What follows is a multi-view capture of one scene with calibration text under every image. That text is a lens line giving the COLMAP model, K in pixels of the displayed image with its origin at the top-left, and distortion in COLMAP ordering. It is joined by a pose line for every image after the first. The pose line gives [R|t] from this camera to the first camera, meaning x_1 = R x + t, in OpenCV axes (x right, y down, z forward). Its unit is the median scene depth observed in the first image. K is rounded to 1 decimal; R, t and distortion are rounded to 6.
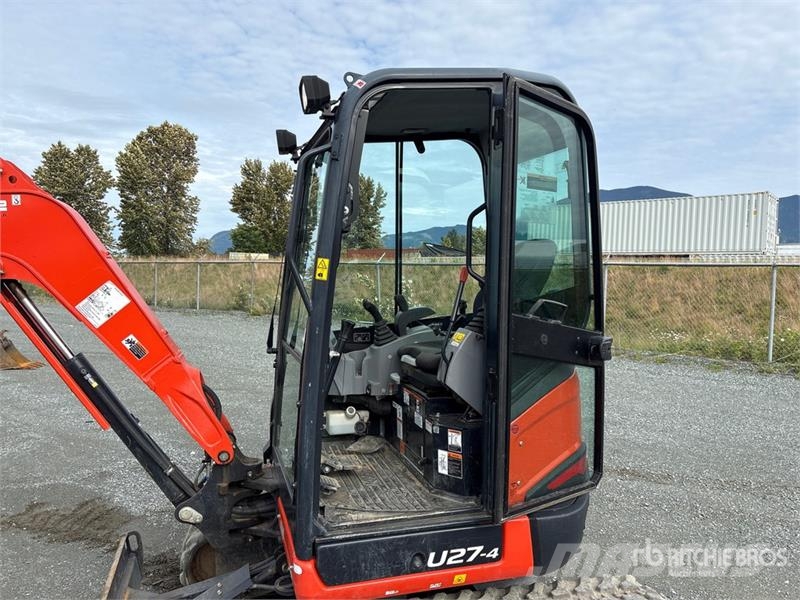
lens RADIAL K [[604.2, 0, 411.4], [0, 604.2, 300.1], [0, 0, 1]] dist [0.021373, 0.002977]
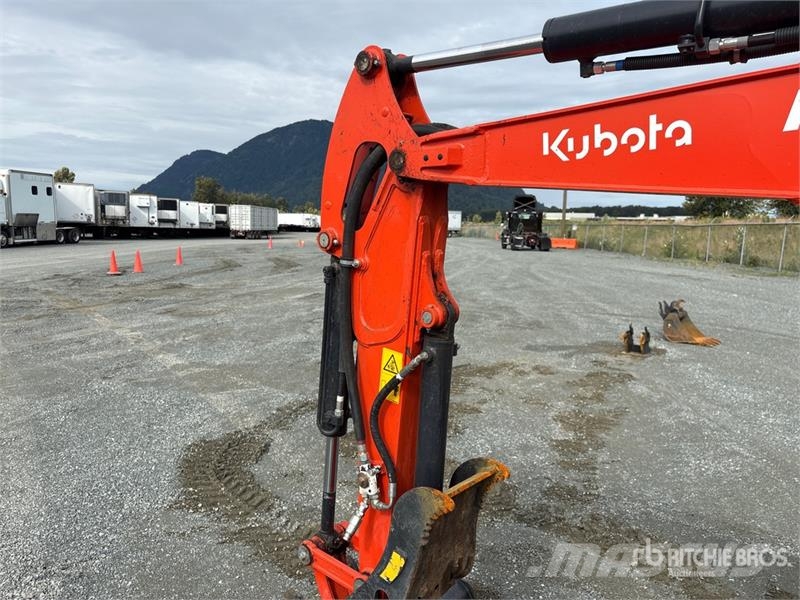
lens RADIAL K [[605.1, 0, 402.5], [0, 605.1, 305.2], [0, 0, 1]] dist [0.067413, -0.090428]
pose [[0.564664, 0.090865, -0.820304, -0.535750], [-0.033029, 0.995613, 0.087548, -0.037626], [0.824660, -0.022341, 0.565187, 0.471189]]
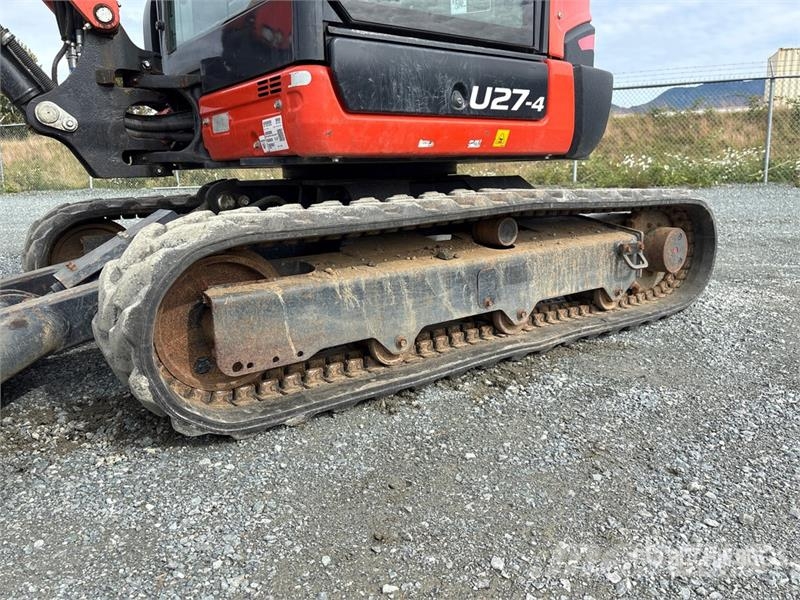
lens RADIAL K [[598.4, 0, 401.7], [0, 598.4, 290.1], [0, 0, 1]] dist [0.082291, -0.088564]
pose [[0.944147, -0.098616, 0.314423, -0.244124], [0.052625, 0.987047, 0.151558, 0.451093], [-0.325296, -0.126546, 0.937106, 0.281698]]
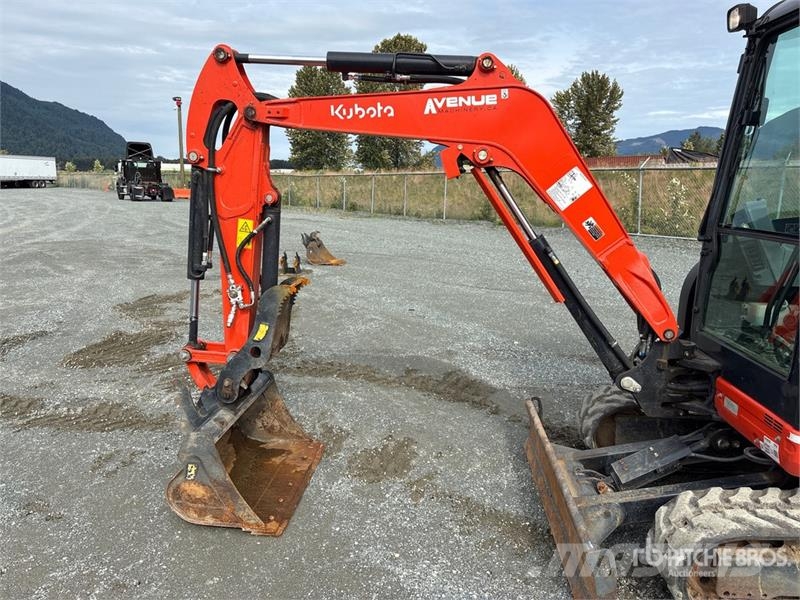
lens RADIAL K [[605.1, 0, 402.5], [0, 605.1, 305.2], [0, 0, 1]] dist [0.067413, -0.090428]
pose [[0.935860, 0.059762, -0.347267, -0.374718], [-0.007364, 0.988615, 0.150290, 0.049163], [0.352295, -0.138093, 0.925645, -0.146871]]
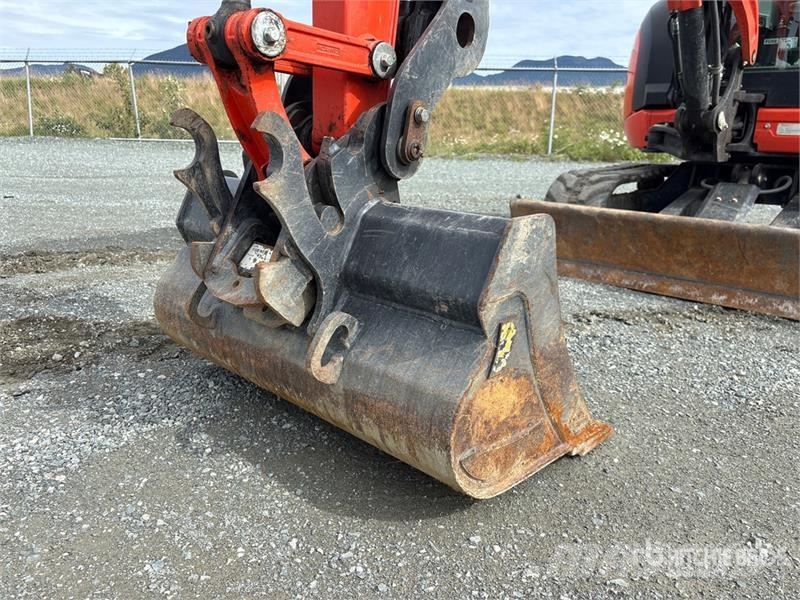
lens RADIAL K [[605.8, 0, 401.6], [0, 605.8, 302.4], [0, 0, 1]] dist [0.052798, -0.062351]
pose [[0.847589, -0.135408, 0.513087, -1.307101], [0.012475, 0.971713, 0.235835, 0.393339], [-0.530507, -0.193491, 0.825302, 0.420044]]
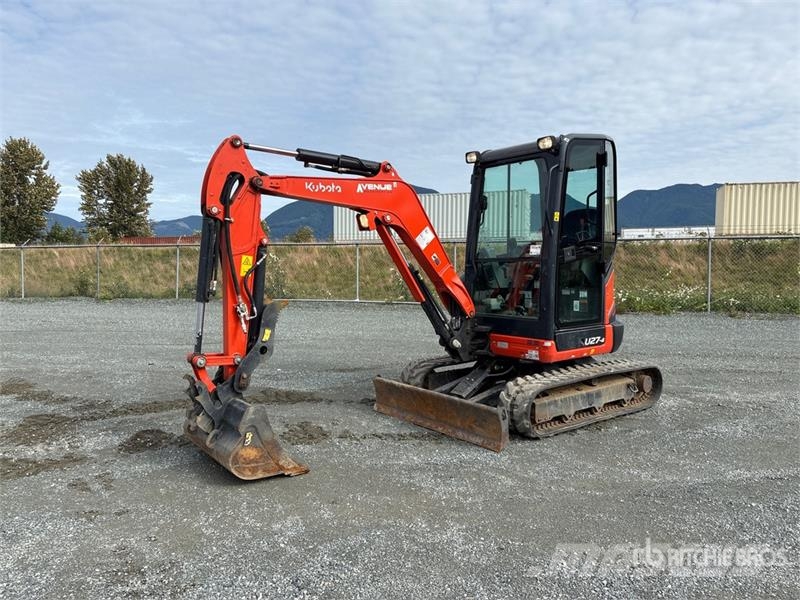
lens RADIAL K [[605.1, 0, 402.5], [0, 605.1, 305.2], [0, 0, 1]] dist [0.067413, -0.090428]
pose [[0.930208, -0.044574, 0.364317, -1.248977], [0.035818, 0.998885, 0.030759, 0.156282], [-0.365282, -0.015564, 0.930767, -0.792183]]
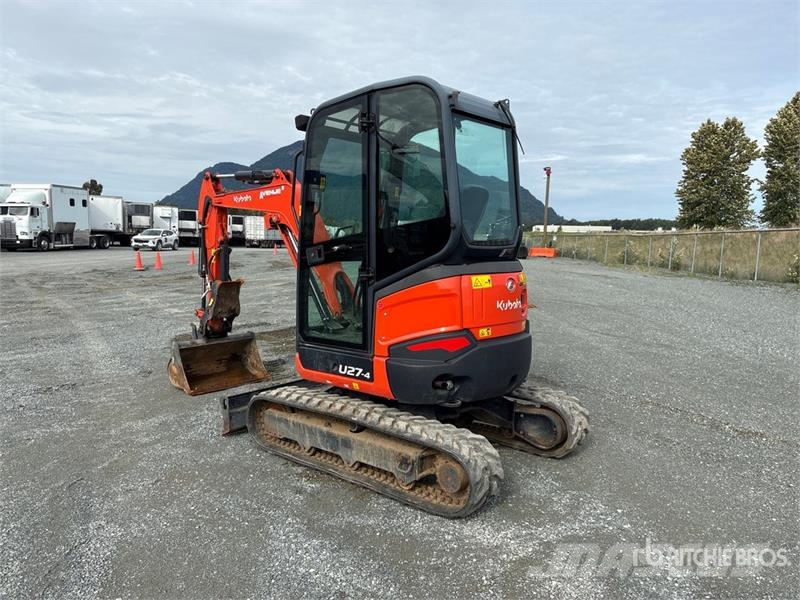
lens RADIAL K [[605.1, 0, 402.5], [0, 605.1, 305.2], [0, 0, 1]] dist [0.067413, -0.090428]
pose [[0.537518, 0.079898, -0.839459, 1.378264], [-0.040410, 0.996798, 0.068999, 0.086648], [0.842283, -0.003166, 0.539026, 0.146507]]
